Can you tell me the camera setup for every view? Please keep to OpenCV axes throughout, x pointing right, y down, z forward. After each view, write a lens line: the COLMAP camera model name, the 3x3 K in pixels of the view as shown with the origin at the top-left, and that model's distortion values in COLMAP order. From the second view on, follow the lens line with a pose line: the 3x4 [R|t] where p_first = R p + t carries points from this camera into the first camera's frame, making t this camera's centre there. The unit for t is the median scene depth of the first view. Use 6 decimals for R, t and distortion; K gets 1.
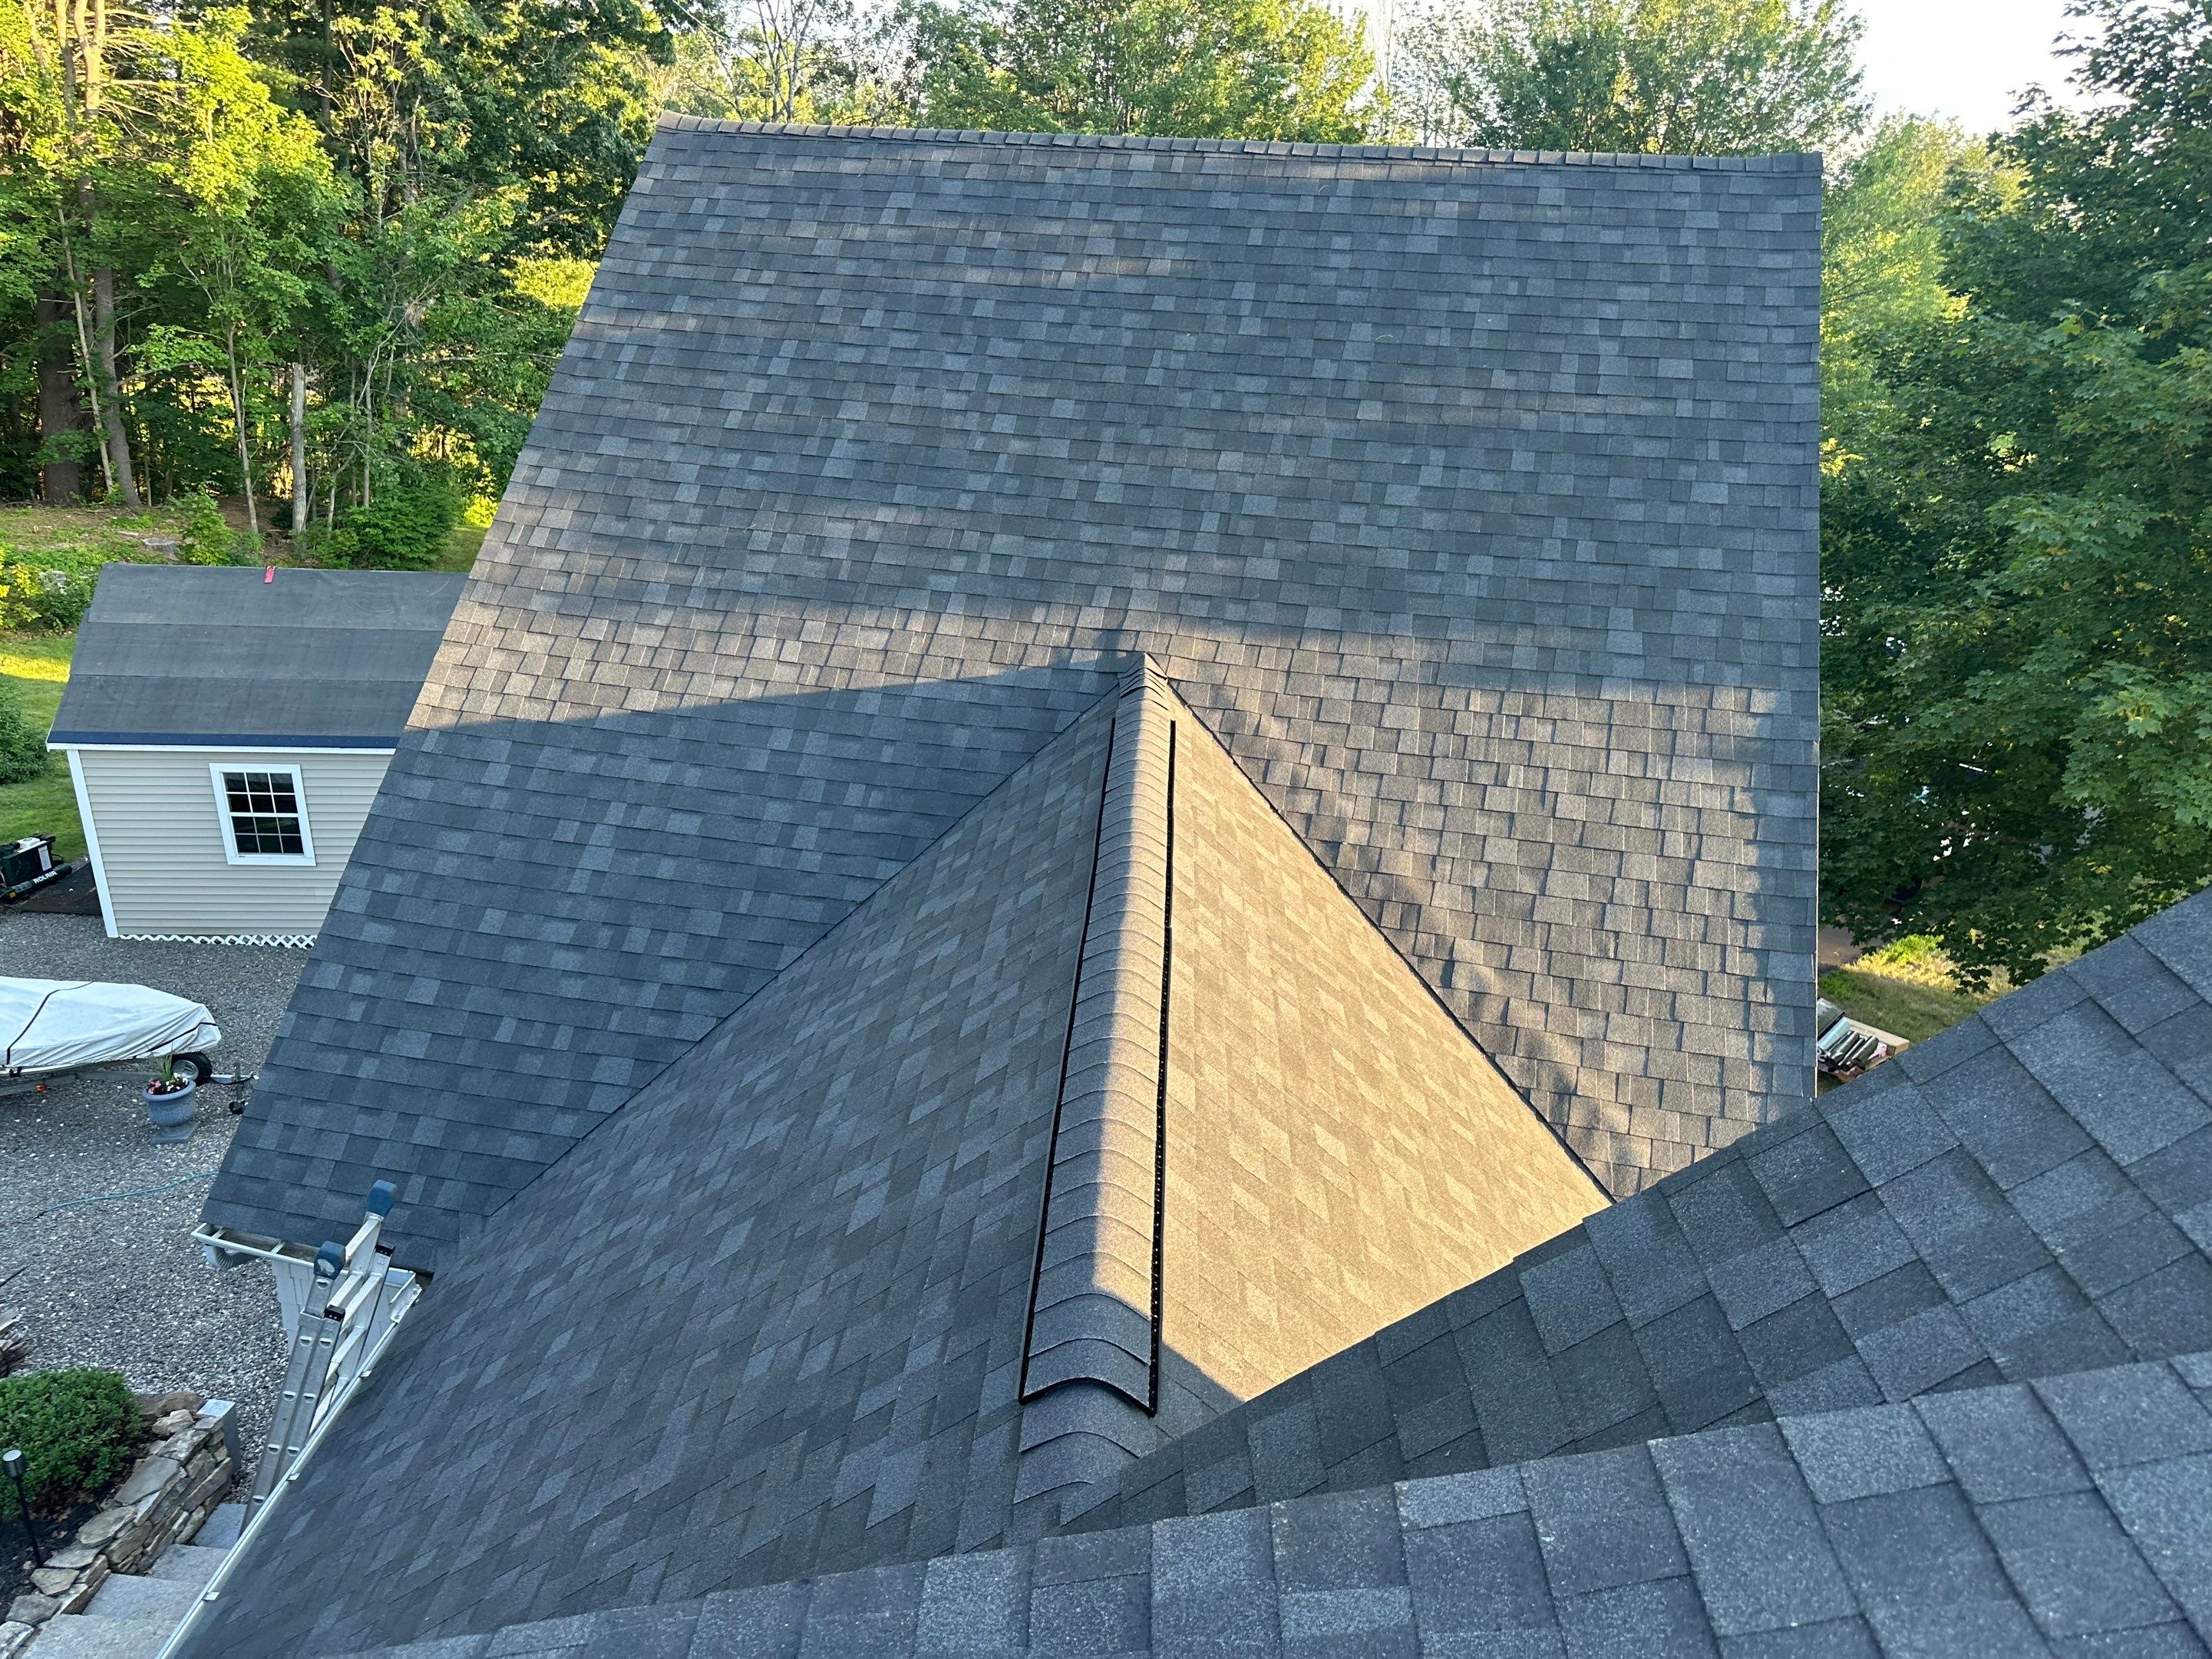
lens RADIAL K [[1637.4, 0, 1098.4], [0, 1637.4, 856.0], [0, 0, 1]] dist [0.001399, 0.002103]
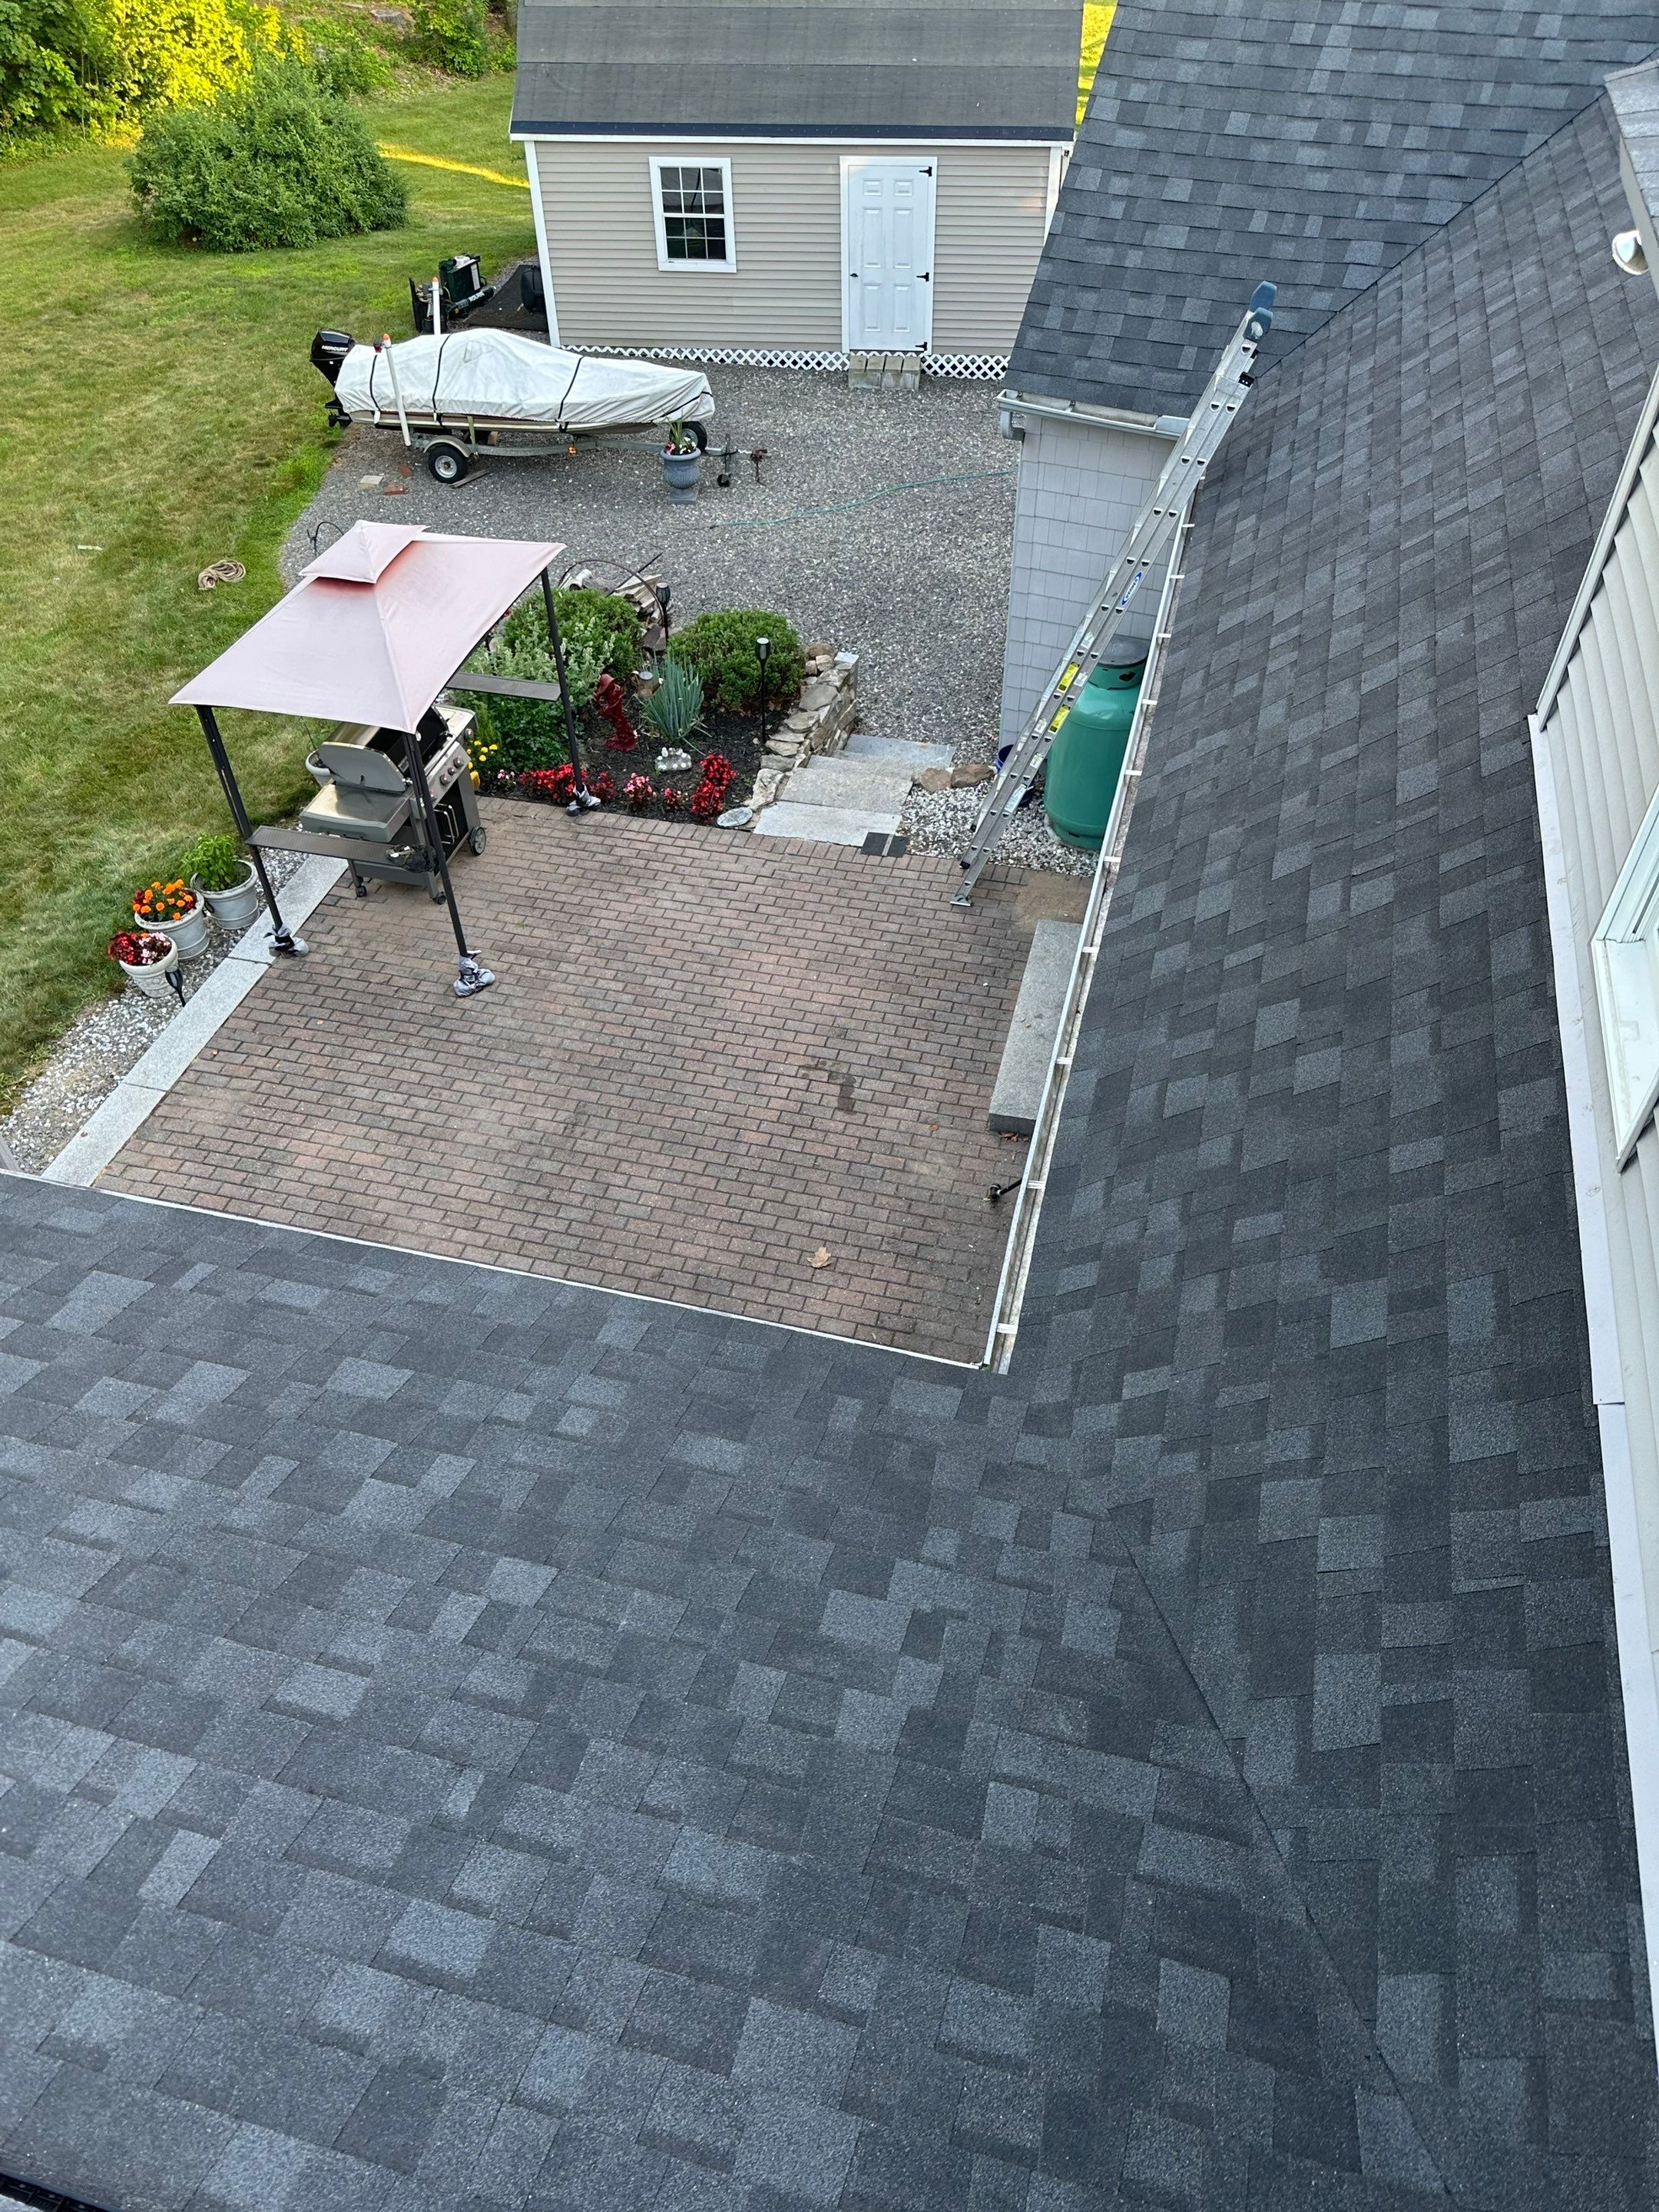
lens RADIAL K [[1637.5, 0, 830.4], [0, 1637.5, 1112.0], [0, 0, 1]] dist [0.001399, 0.002103]
pose [[0.977854, 0.092561, -0.187706, -0.305074], [-0.017344, 0.929639, 0.368064, 0.213934], [0.208567, -0.356657, 0.910657, -0.254093]]
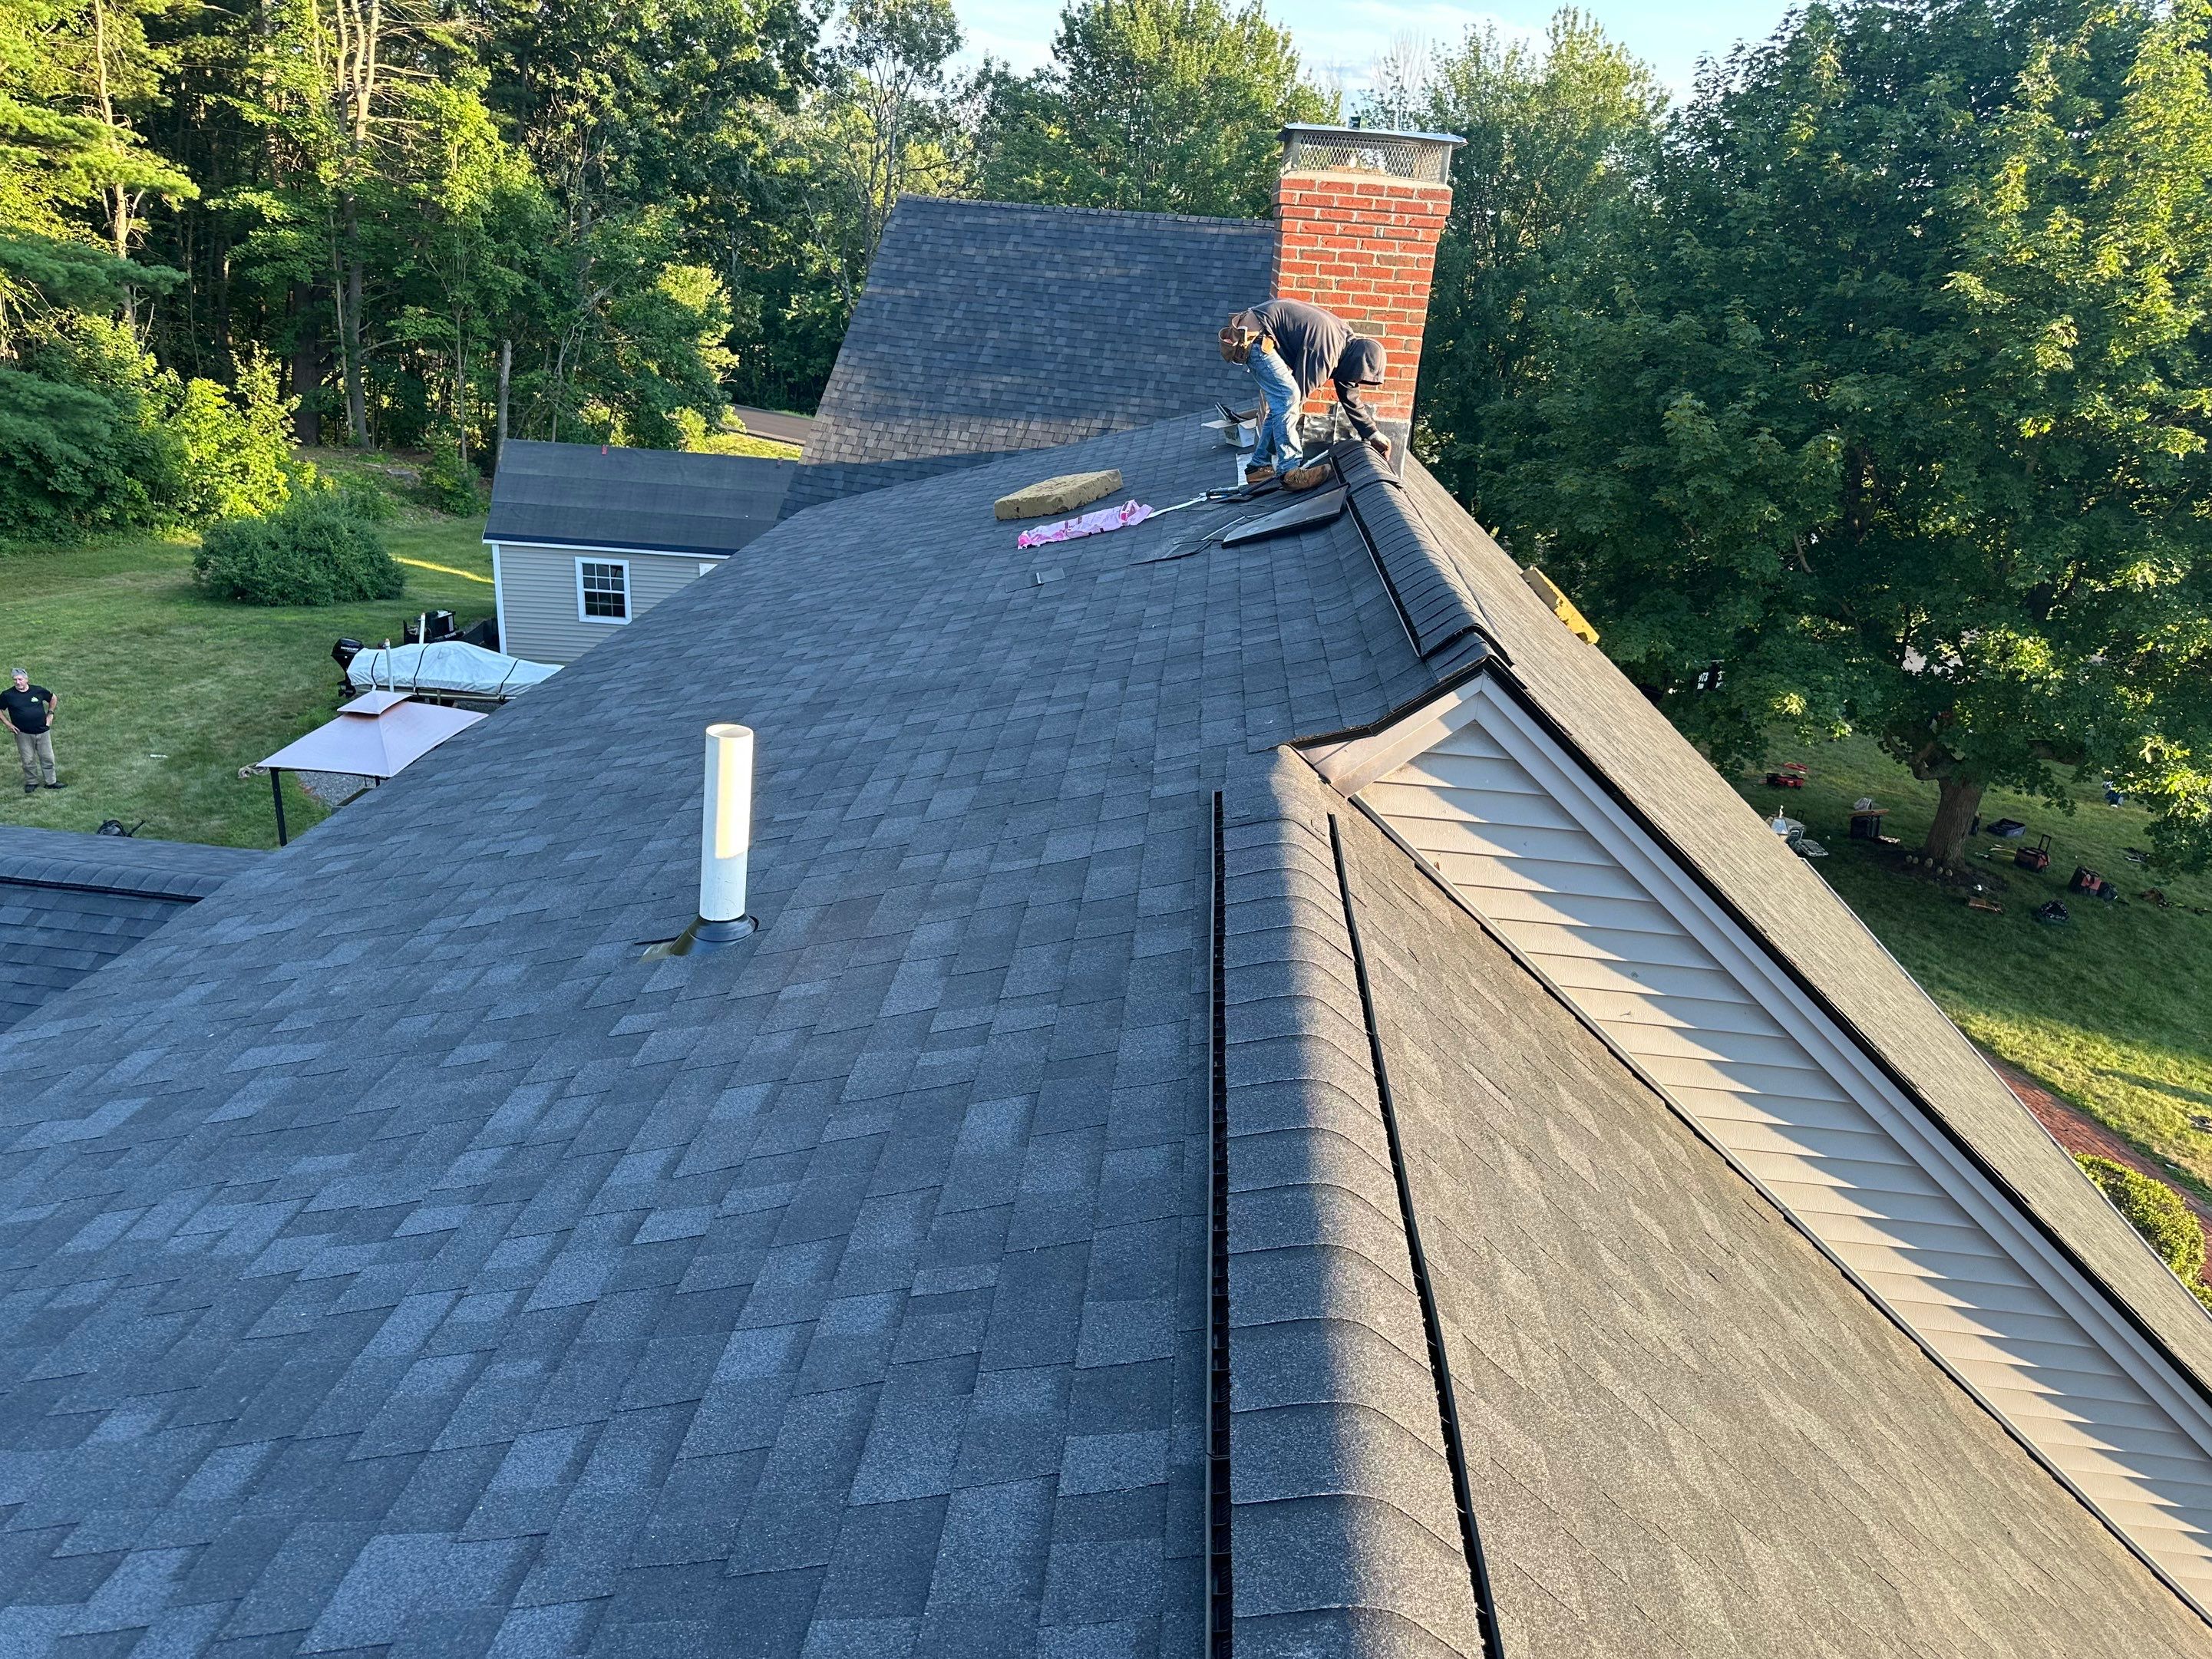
lens RADIAL K [[1588.0, 0, 1083.4], [0, 1588.0, 817.3], [0, 0, 1]] dist [0.061216, -0.065779]
pose [[0.999146, 0.033491, -0.024196, 0.043060], [-0.034112, 0.999087, -0.025708, 0.402540], [0.023313, 0.026512, 0.999377, -1.056629]]
